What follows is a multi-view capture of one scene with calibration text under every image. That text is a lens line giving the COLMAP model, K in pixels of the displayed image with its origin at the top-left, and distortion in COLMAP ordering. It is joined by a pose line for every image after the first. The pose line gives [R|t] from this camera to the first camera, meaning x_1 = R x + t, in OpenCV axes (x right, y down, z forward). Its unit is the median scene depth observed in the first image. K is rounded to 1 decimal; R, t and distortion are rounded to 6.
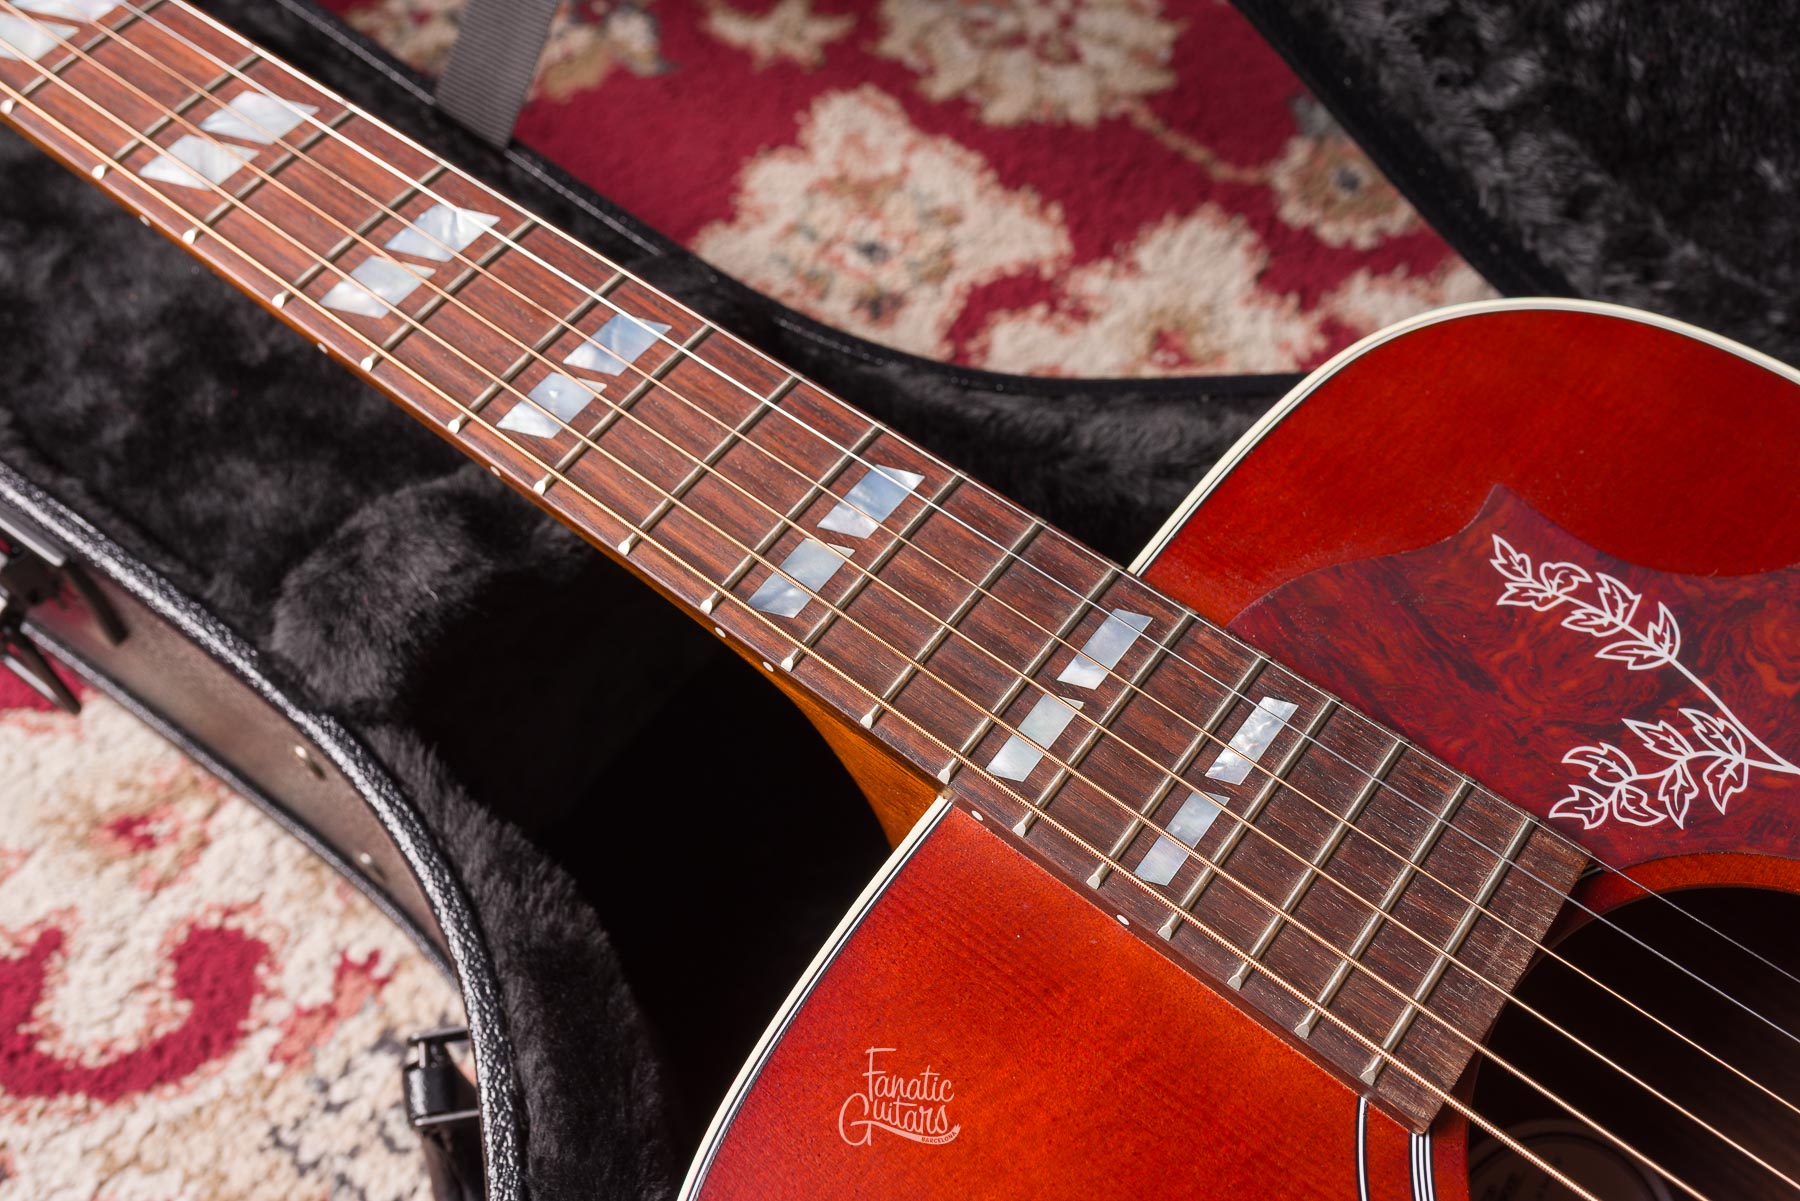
lens RADIAL K [[1808.2, 0, 901.5], [0, 1808.2, 600.3], [0, 0, 1]] dist [0.006164, -0.005679]
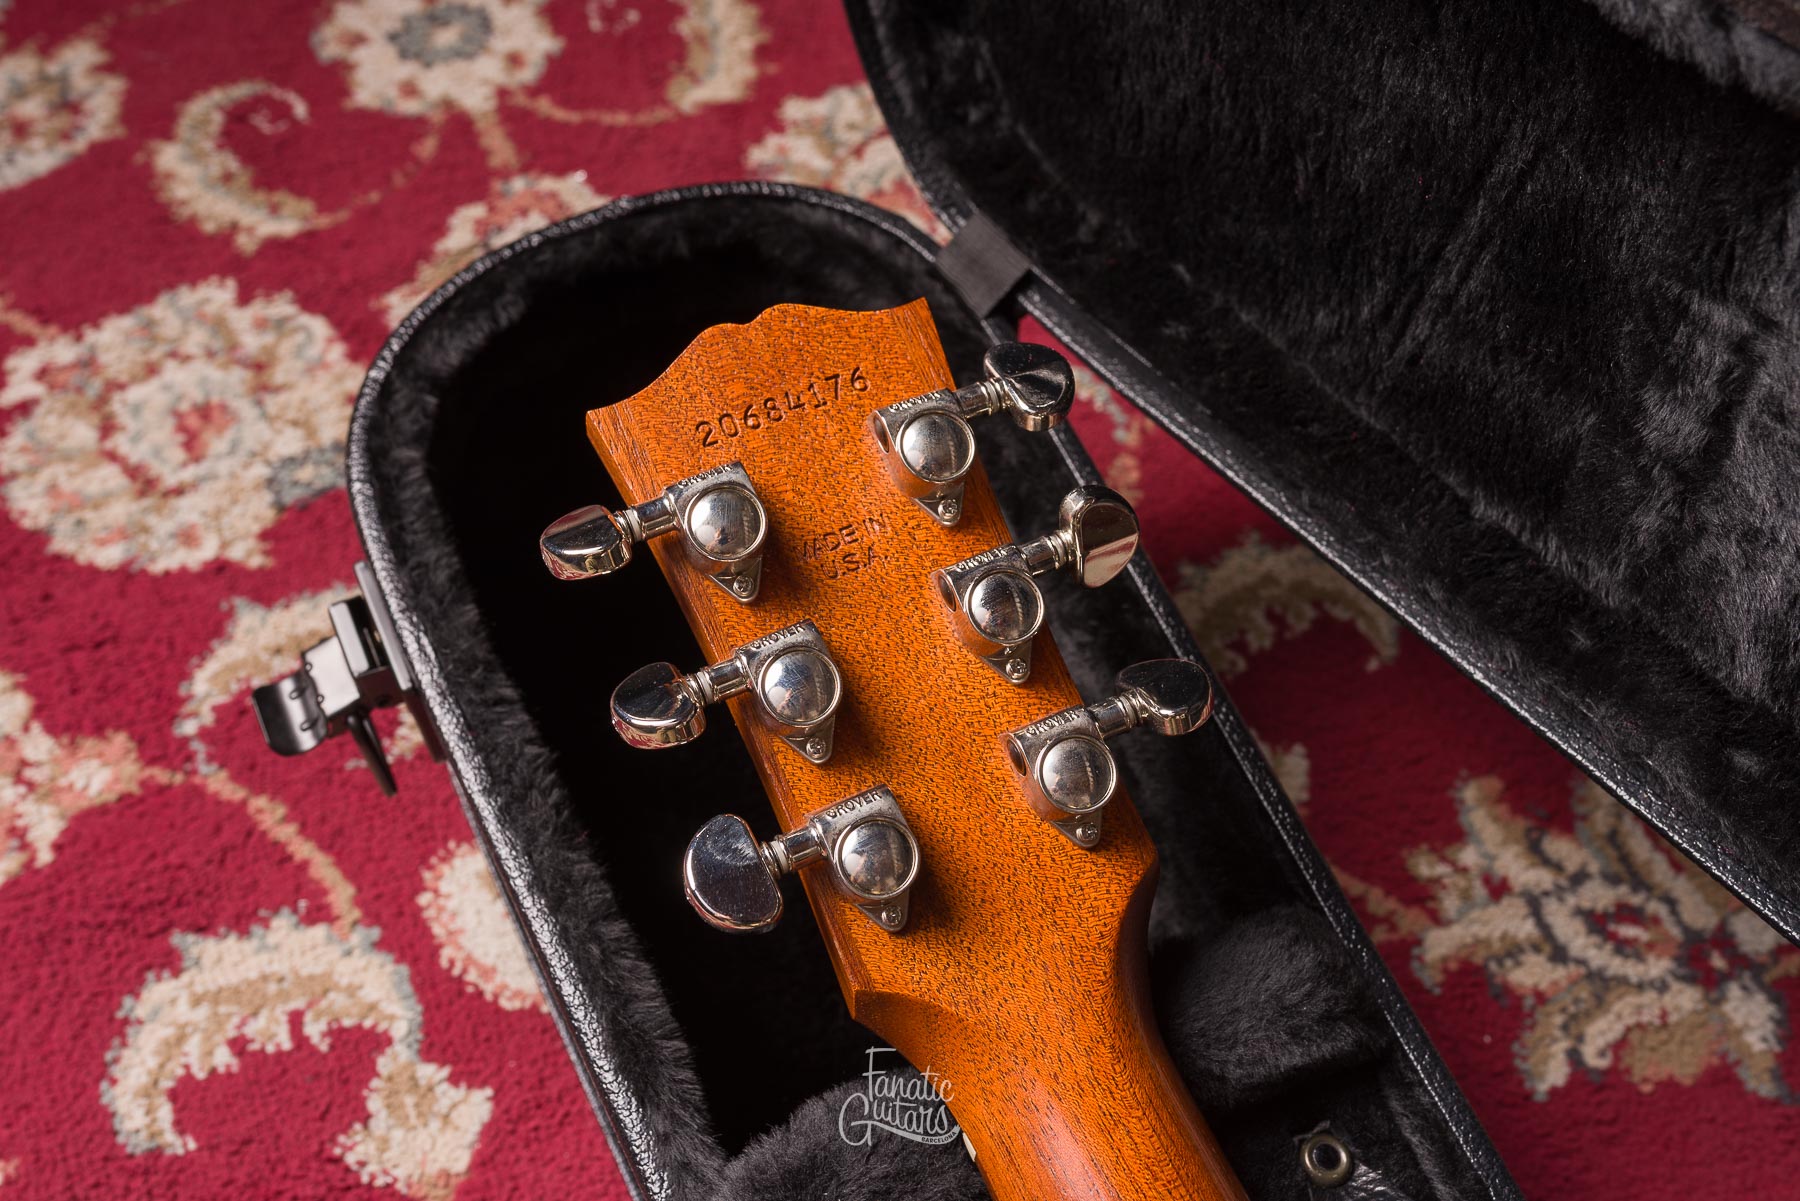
lens RADIAL K [[1794.3, 0, 899.2], [0, 1794.3, 599.2], [0, 0, 1]] dist [0.005627, -0.002331]
pose [[0.883051, 0.376782, -0.279742, -0.458765], [-0.389420, 0.920992, 0.011209, -0.487316], [0.261864, 0.099039, 0.960010, 0.193399]]
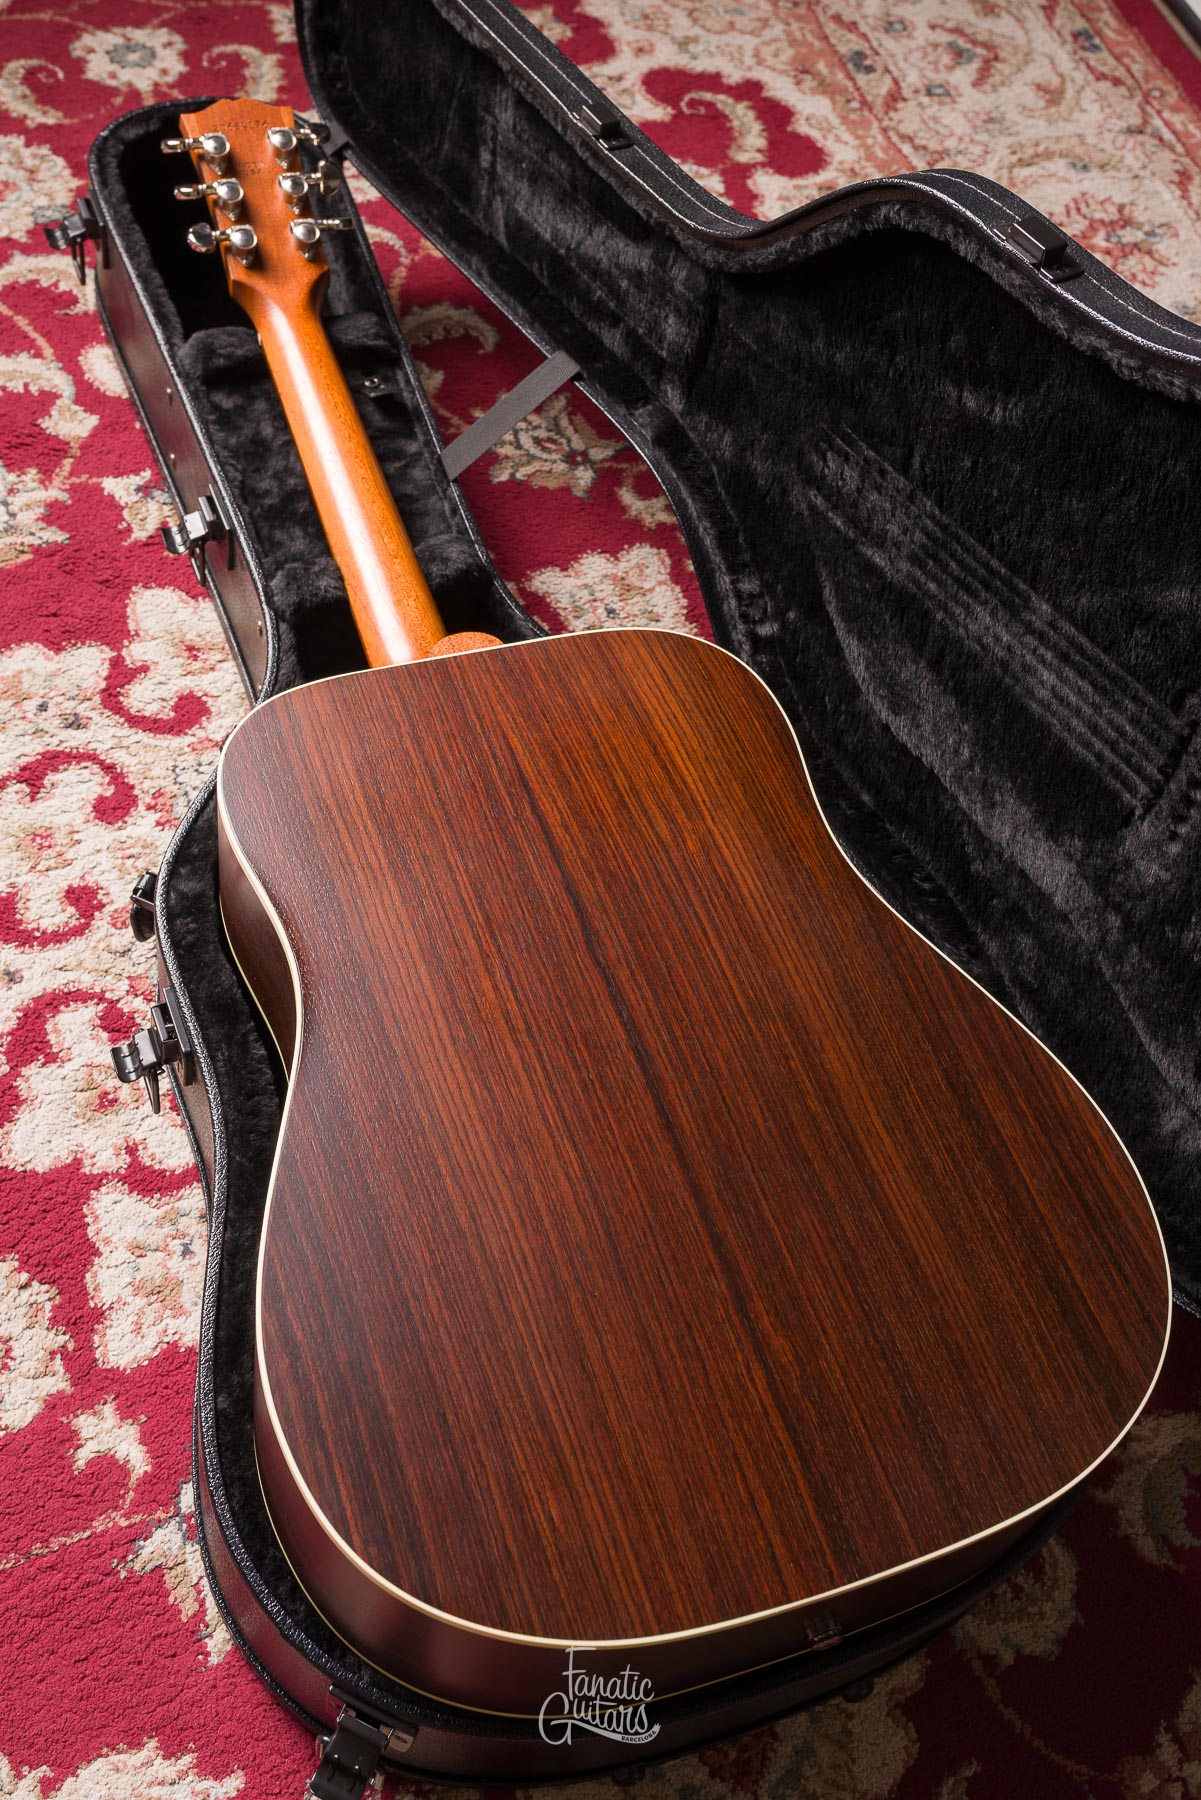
lens RADIAL K [[1925.9, 0, 563.7], [0, 1925.9, 841.6], [0, 0, 1]] dist [-0.002288, 0.006568]
pose [[0.832950, 0.493873, -0.249567, 0.818530], [-0.522170, 0.850788, -0.059141, 0.253431], [0.183121, 0.179578, 0.966550, -1.464561]]
